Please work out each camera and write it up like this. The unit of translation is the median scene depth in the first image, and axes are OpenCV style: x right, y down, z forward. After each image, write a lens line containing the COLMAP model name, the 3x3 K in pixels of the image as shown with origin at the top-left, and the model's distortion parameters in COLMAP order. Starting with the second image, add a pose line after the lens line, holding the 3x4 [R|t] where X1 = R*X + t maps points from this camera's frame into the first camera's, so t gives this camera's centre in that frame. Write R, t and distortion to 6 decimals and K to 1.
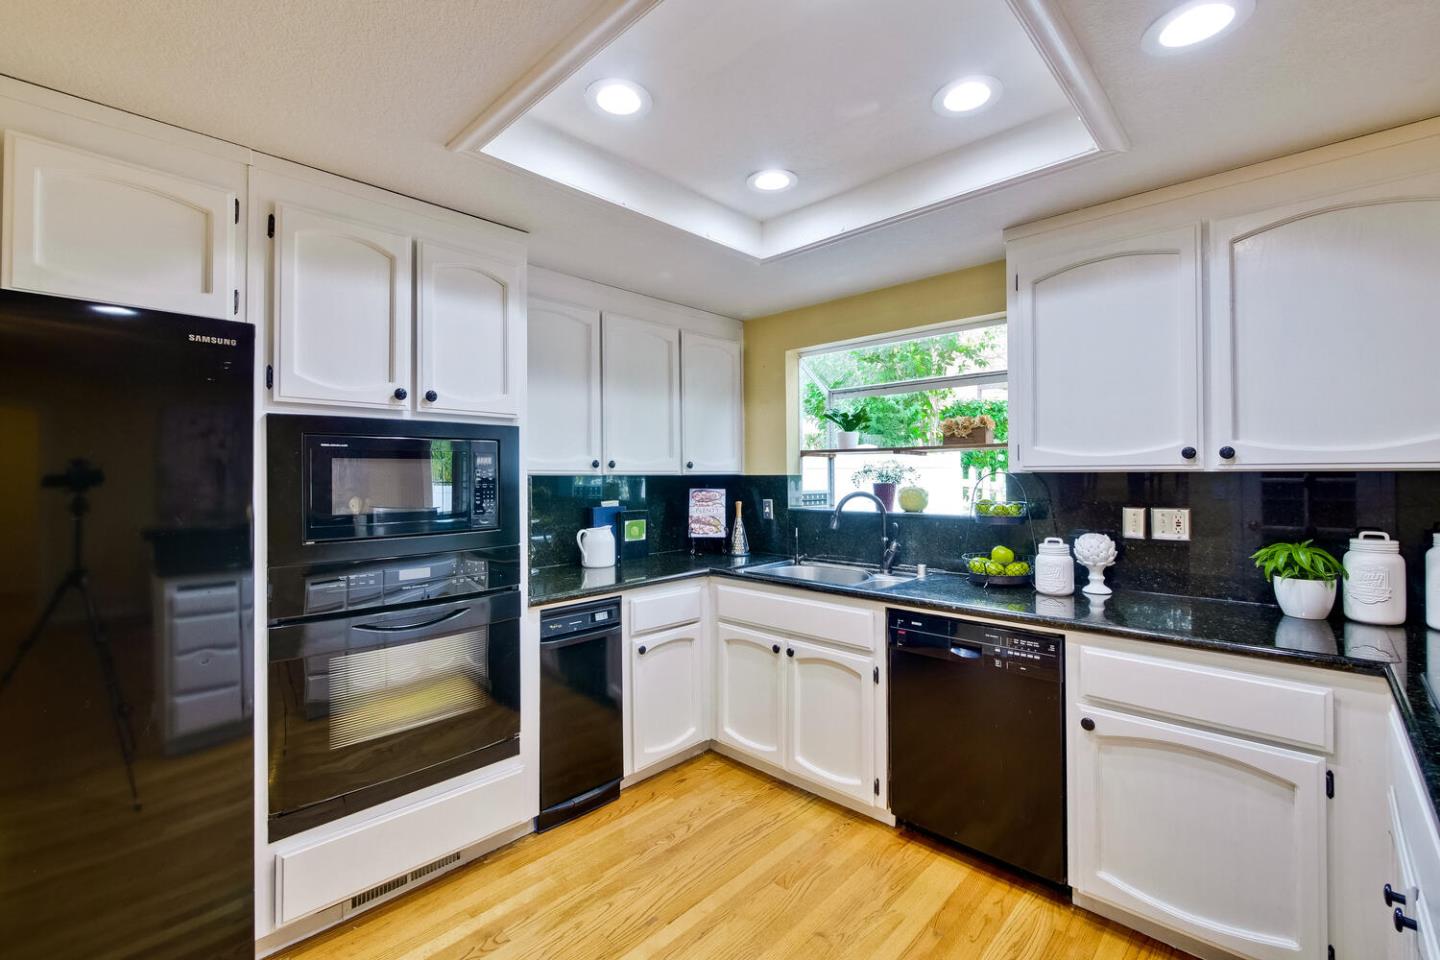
lens RADIAL K [[616.3, 0, 720.5], [0, 616.3, 473.1], [0, 0, 1]] dist [0.003163, -0.000254]
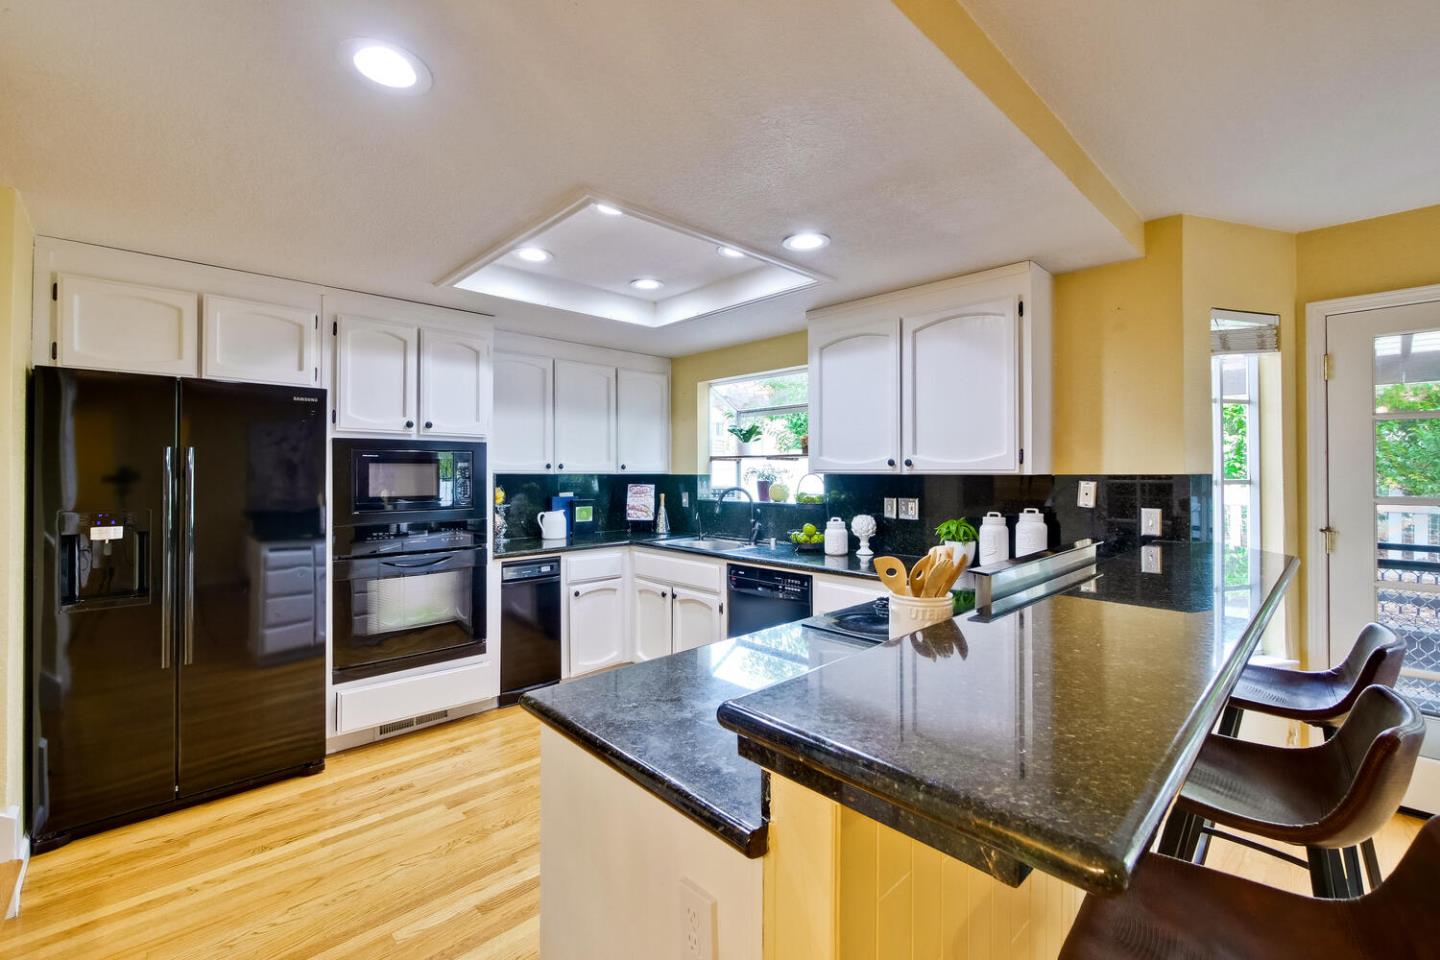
lens RADIAL K [[616.3, 0, 723.8], [0, 616.3, 473.8], [0, 0, 1]] dist [0.003163, -0.000254]
pose [[0.998660, 0.005827, -0.051414, 0.335149], [-0.005642, 0.999977, 0.003746, -0.005814], [0.051435, -0.003451, 0.998670, -0.499877]]
